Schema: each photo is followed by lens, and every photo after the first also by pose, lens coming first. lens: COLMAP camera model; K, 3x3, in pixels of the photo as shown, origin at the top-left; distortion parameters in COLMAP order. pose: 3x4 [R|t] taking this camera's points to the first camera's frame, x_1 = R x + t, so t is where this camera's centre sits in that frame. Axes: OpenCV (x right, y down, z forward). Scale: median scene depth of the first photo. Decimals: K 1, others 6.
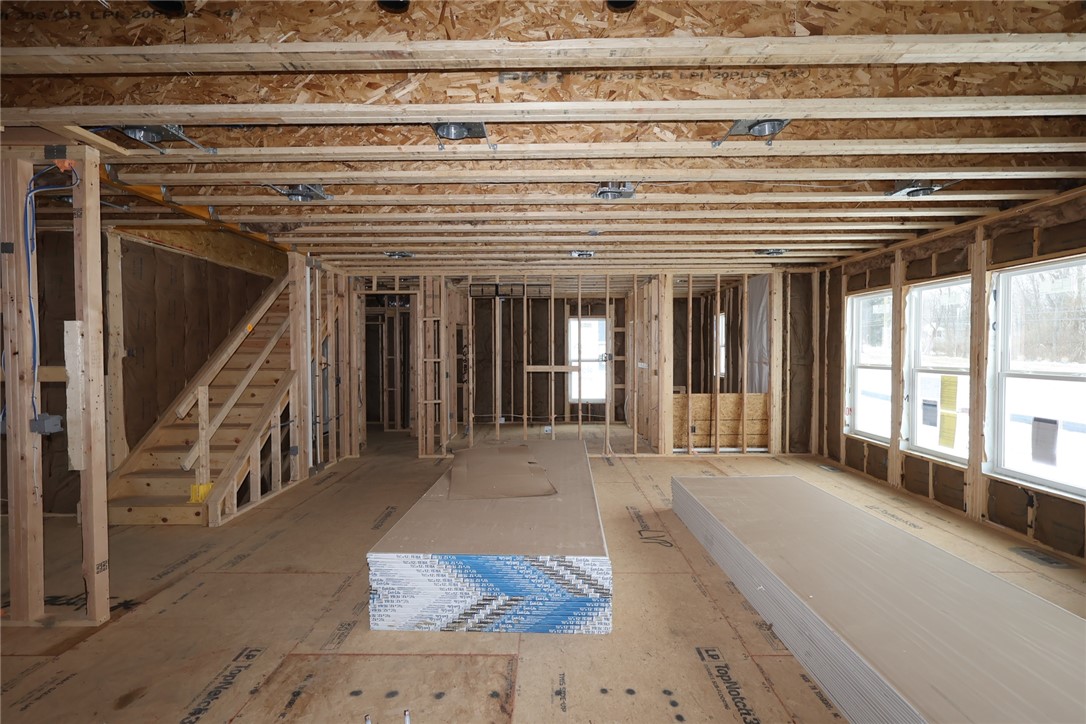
lens RADIAL K [[545.0, 0, 543.0], [0, 545.0, 362.0], [0, 0, 1]] dist [-0.000061, 0.000019]
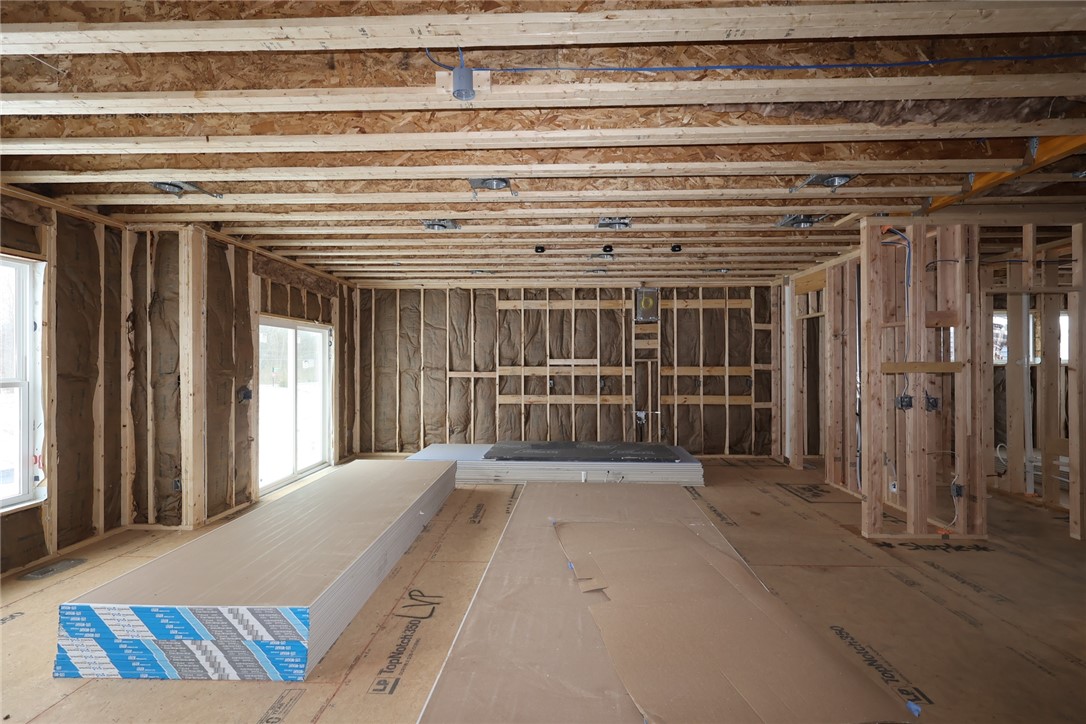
lens RADIAL K [[580.3, 0, 543.0], [0, 580.3, 362.0], [0, 0, 1]] dist [0.000485, 0.000280]
pose [[-0.999728, 0.005660, 0.022606, 0.019882], [0.006087, 0.999803, 0.018876, -0.022093], [-0.022495, 0.019009, -0.999566, 1.979259]]
